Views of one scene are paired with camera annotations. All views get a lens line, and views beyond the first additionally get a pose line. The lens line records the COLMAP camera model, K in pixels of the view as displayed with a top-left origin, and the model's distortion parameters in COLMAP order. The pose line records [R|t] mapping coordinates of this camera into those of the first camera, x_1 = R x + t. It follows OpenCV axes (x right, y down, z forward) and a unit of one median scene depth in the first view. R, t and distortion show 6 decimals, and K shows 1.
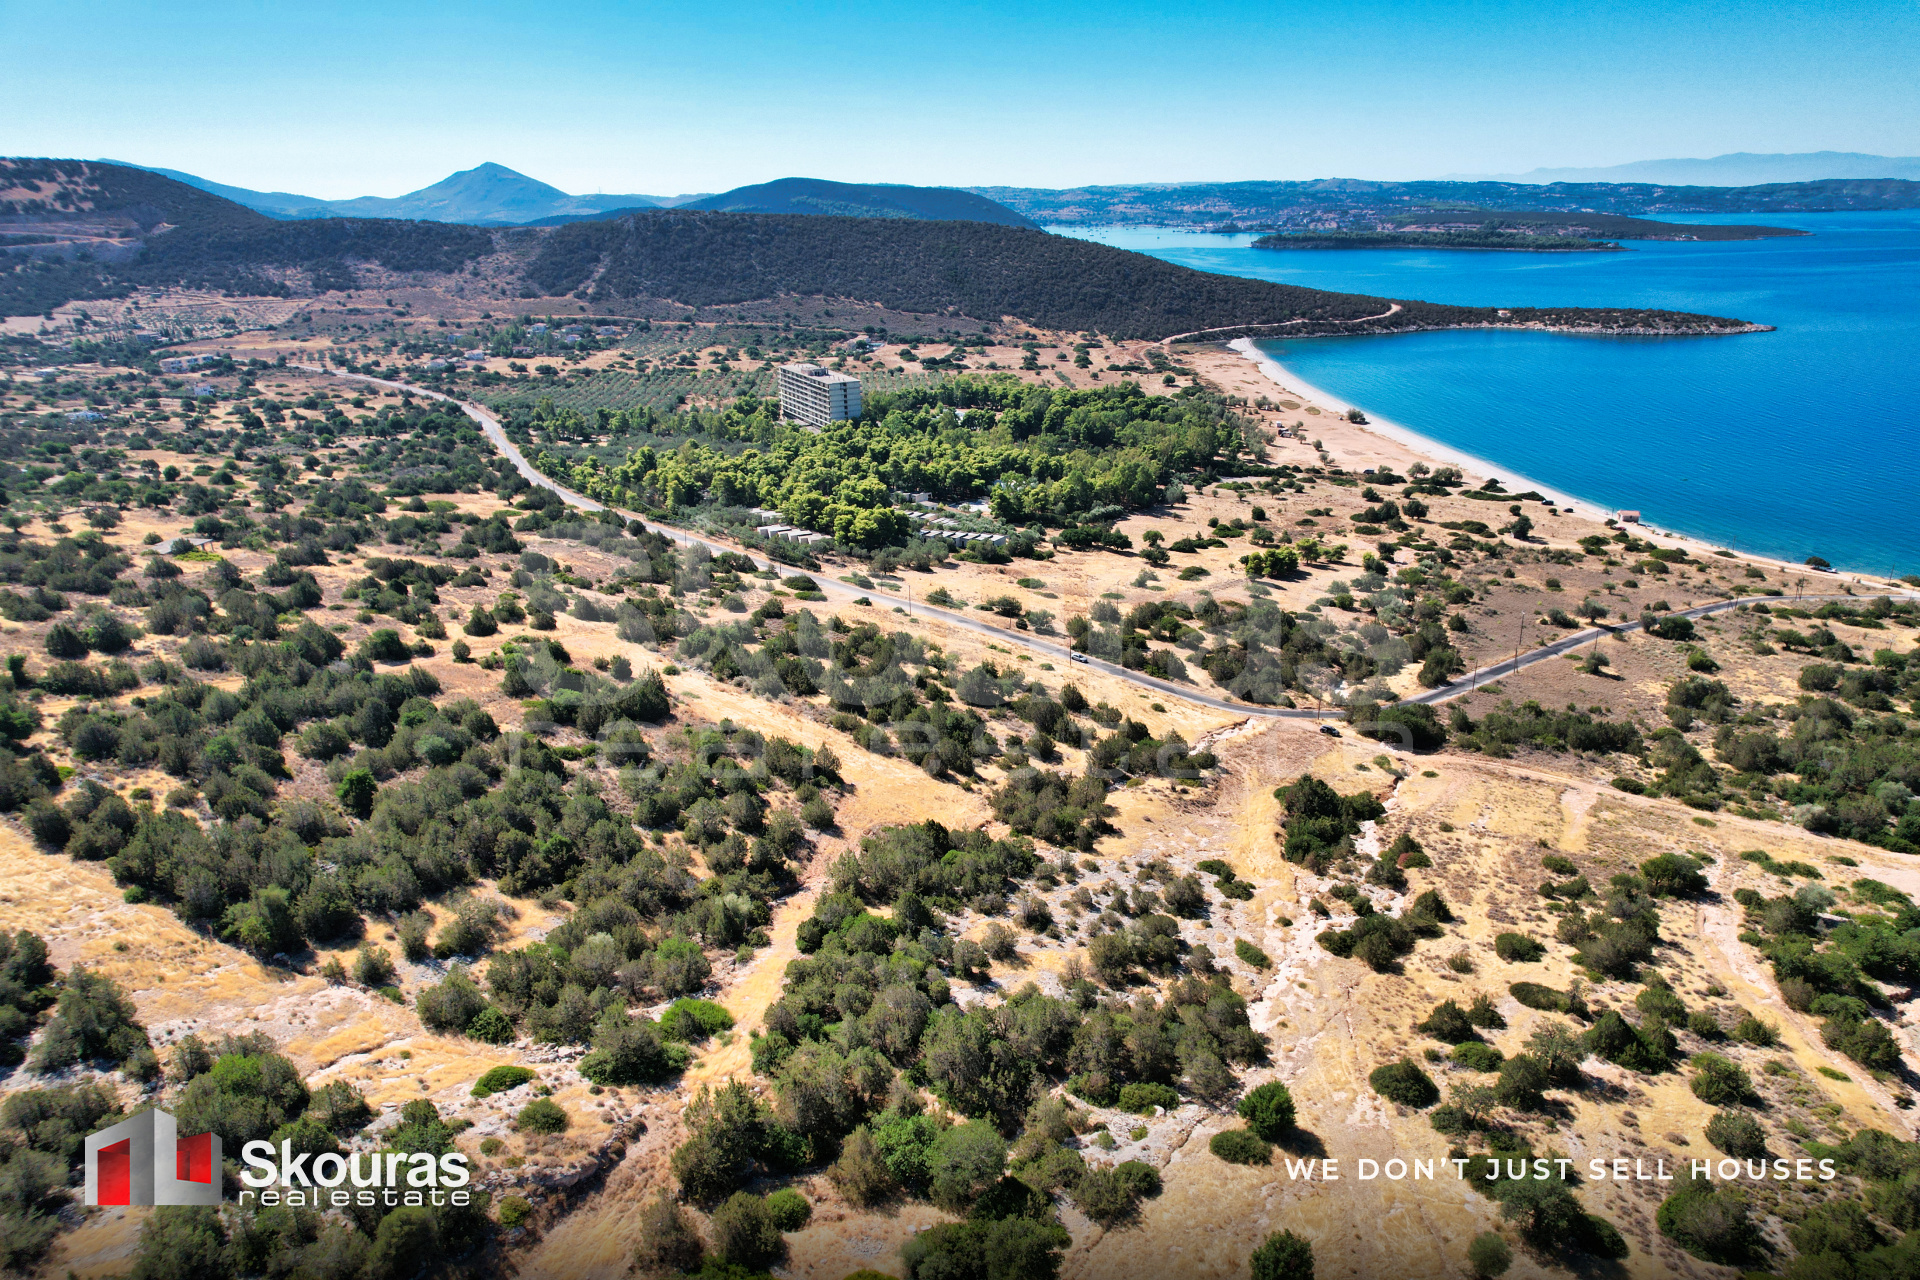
lens RADIAL K [[1227.2, 0, 968.1], [0, 1227.2, 642.3], [0, 0, 1]] dist [-0.075699, 0.068772]
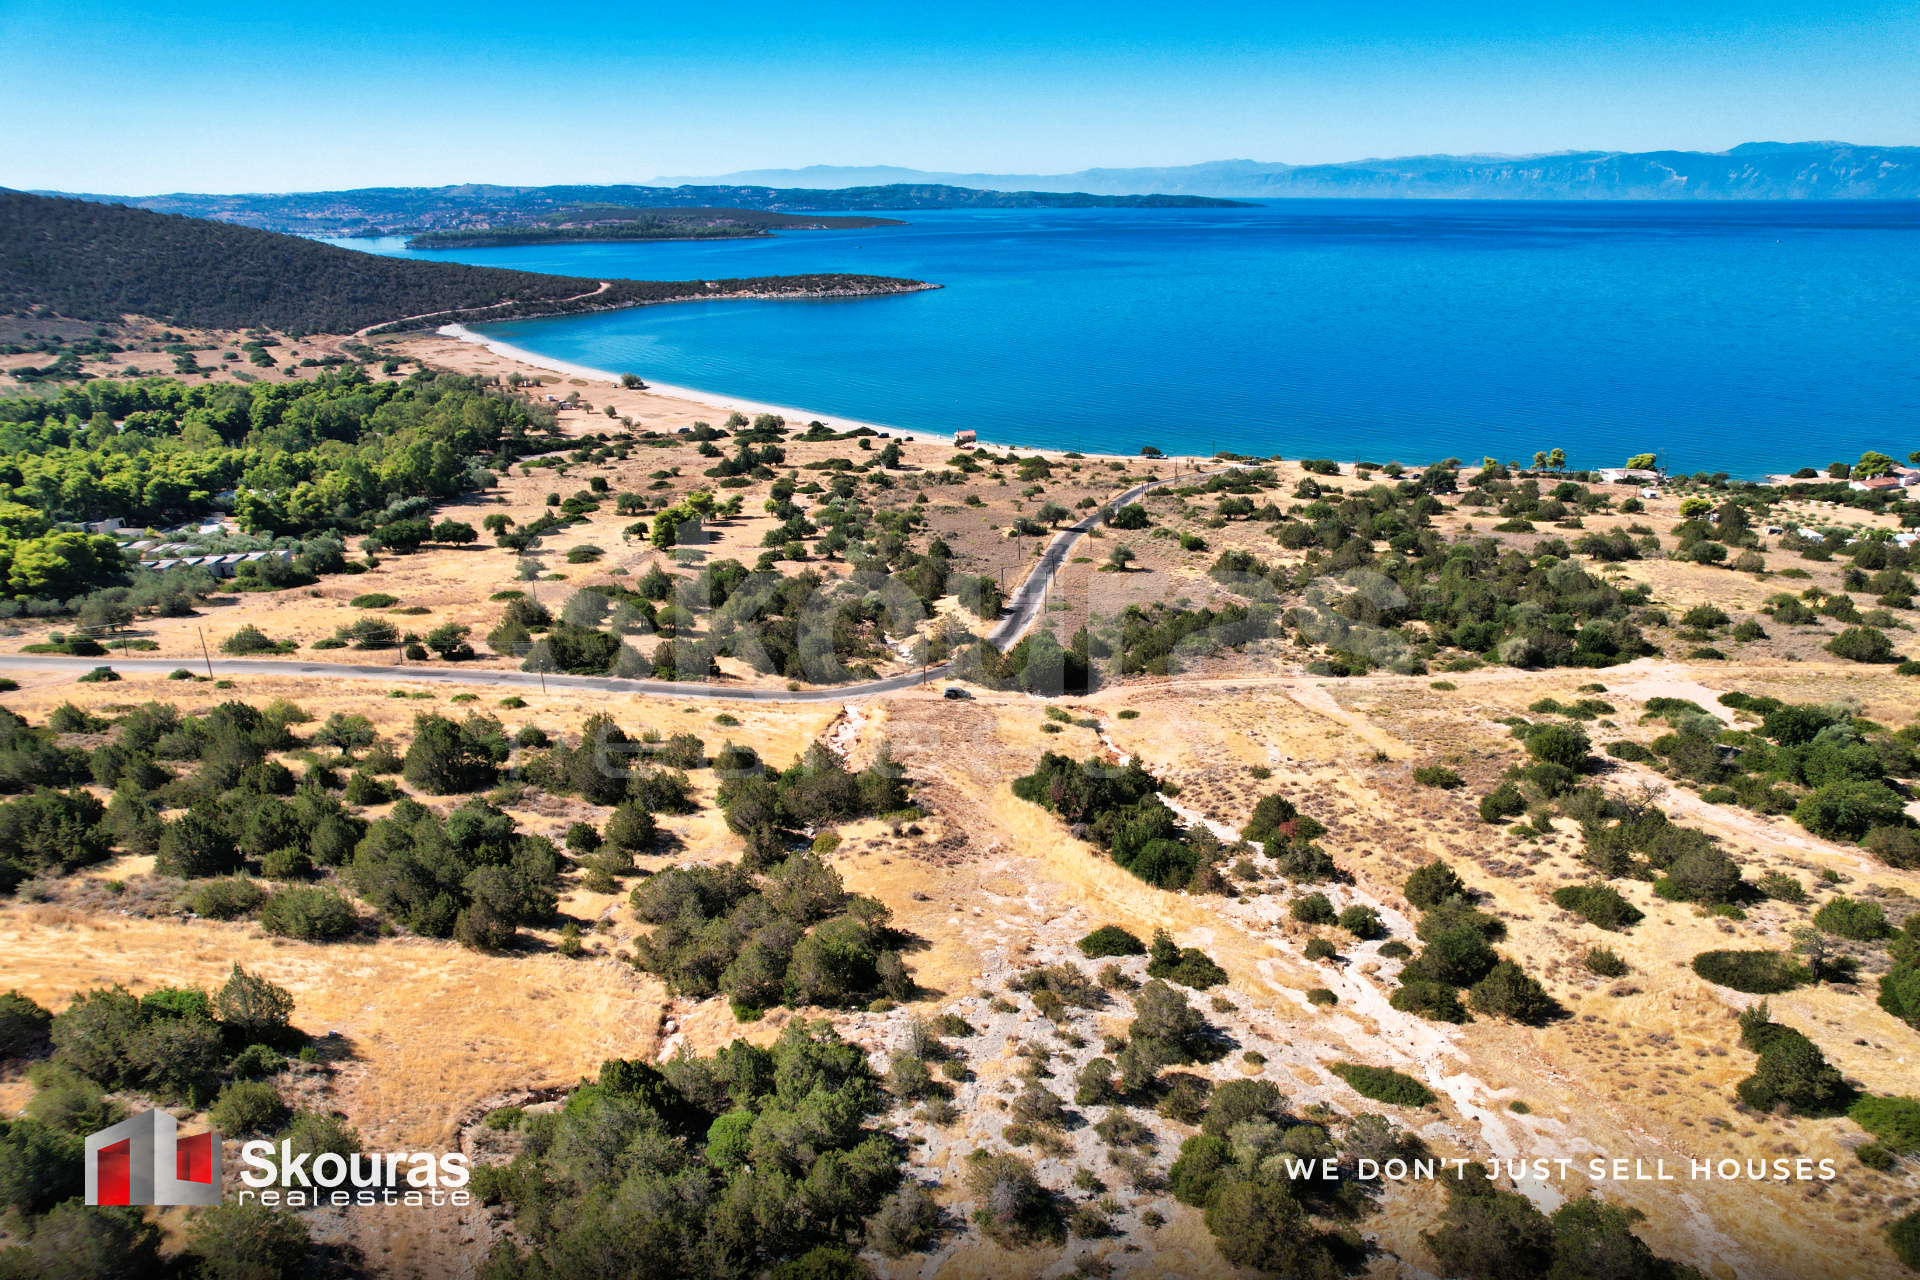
lens RADIAL K [[1227.2, 0, 968.1], [0, 1227.2, 642.3], [0, 0, 1]] dist [-0.075699, 0.068772]
pose [[0.795535, -0.201501, 0.571421, -0.045711], [0.205791, 0.976877, 0.057974, 0.000967], [-0.569890, 0.071473, 0.818607, 0.180603]]
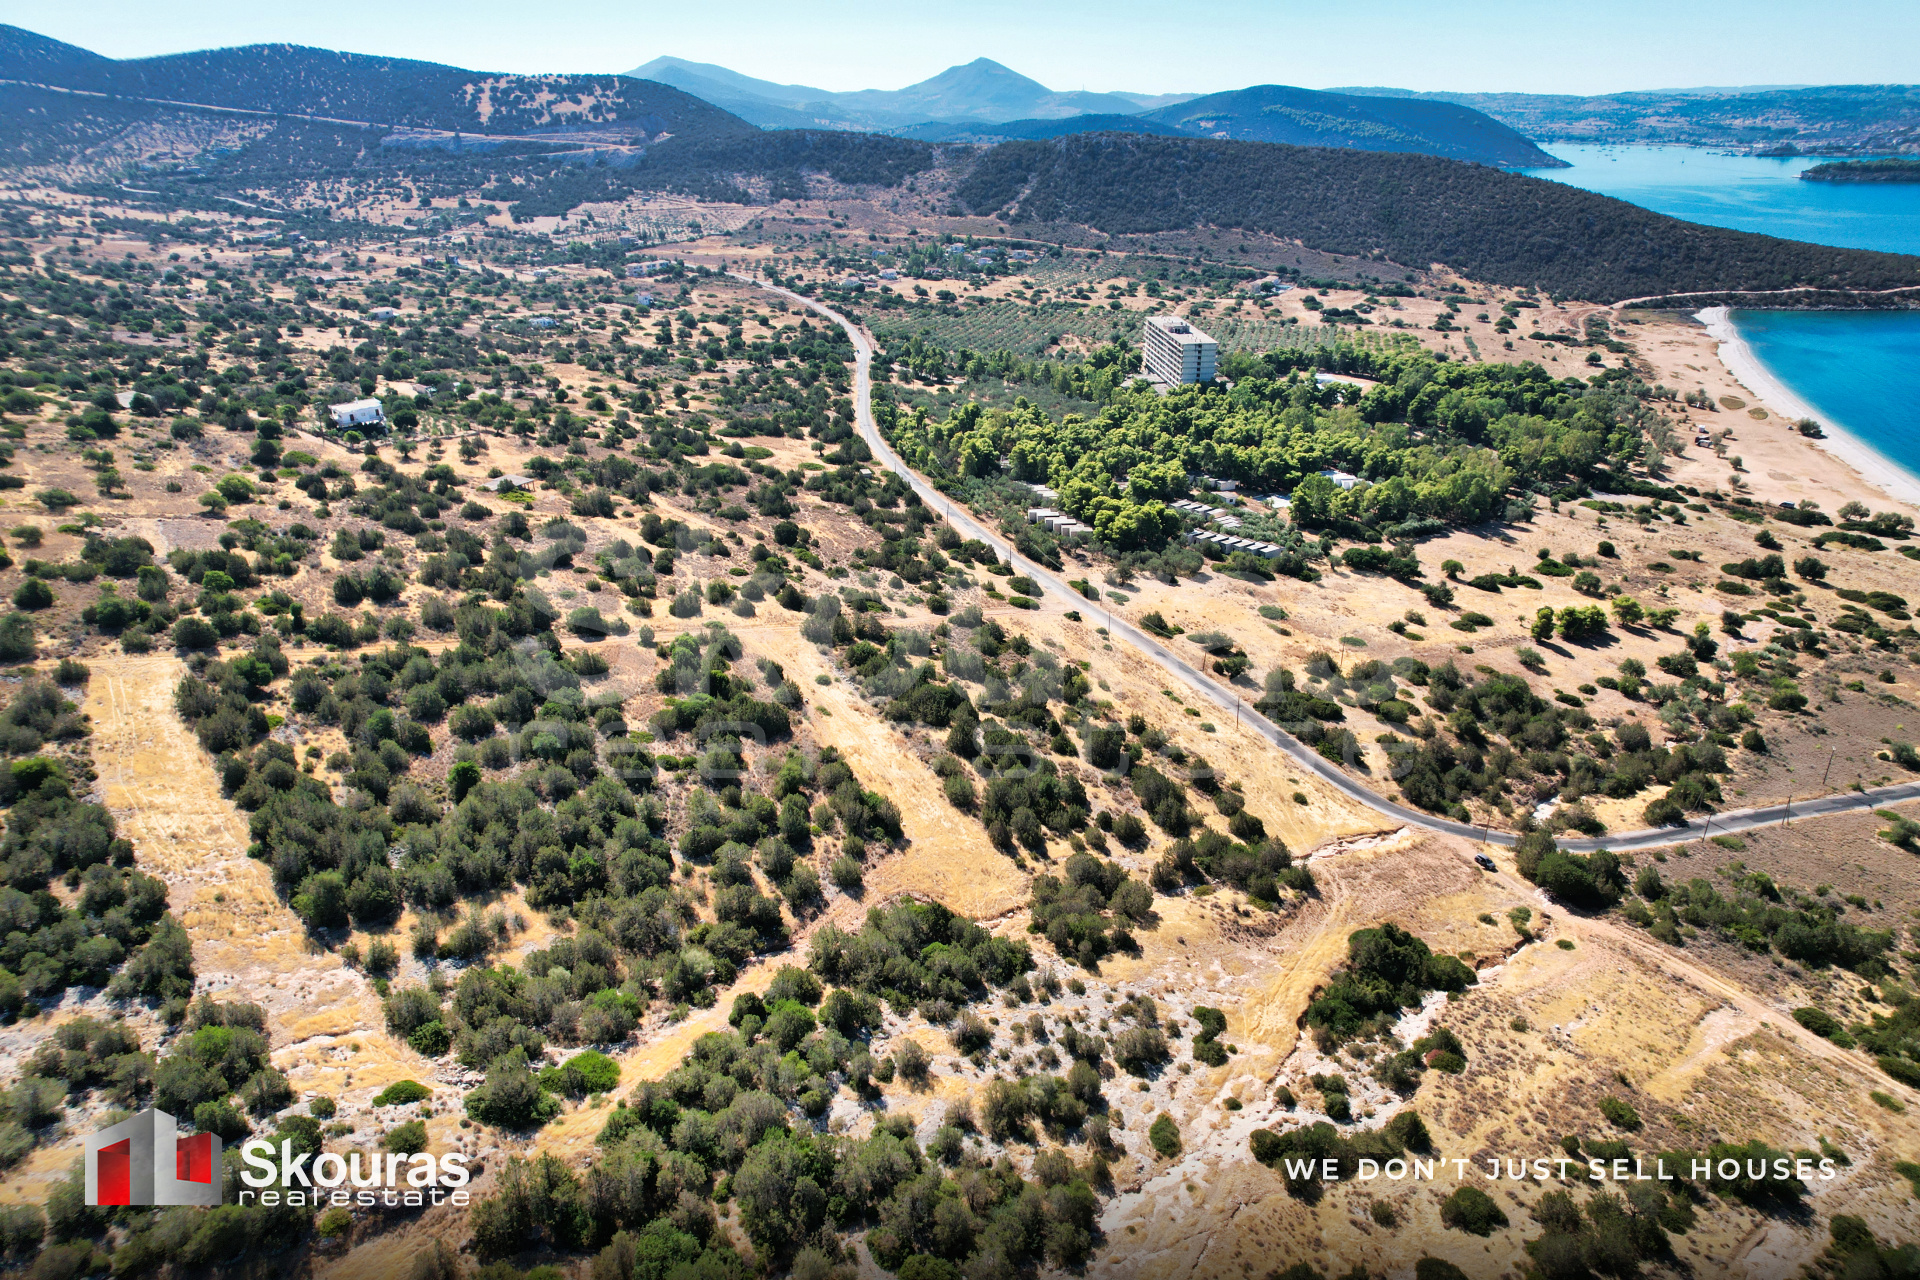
lens RADIAL K [[1227.2, 0, 968.1], [0, 1227.2, 642.3], [0, 0, 1]] dist [-0.075699, 0.068772]
pose [[0.931736, 0.157741, -0.327086, 0.092566], [-0.132879, 0.986358, 0.097163, -0.054789], [0.337950, -0.047068, 0.939986, 0.017297]]
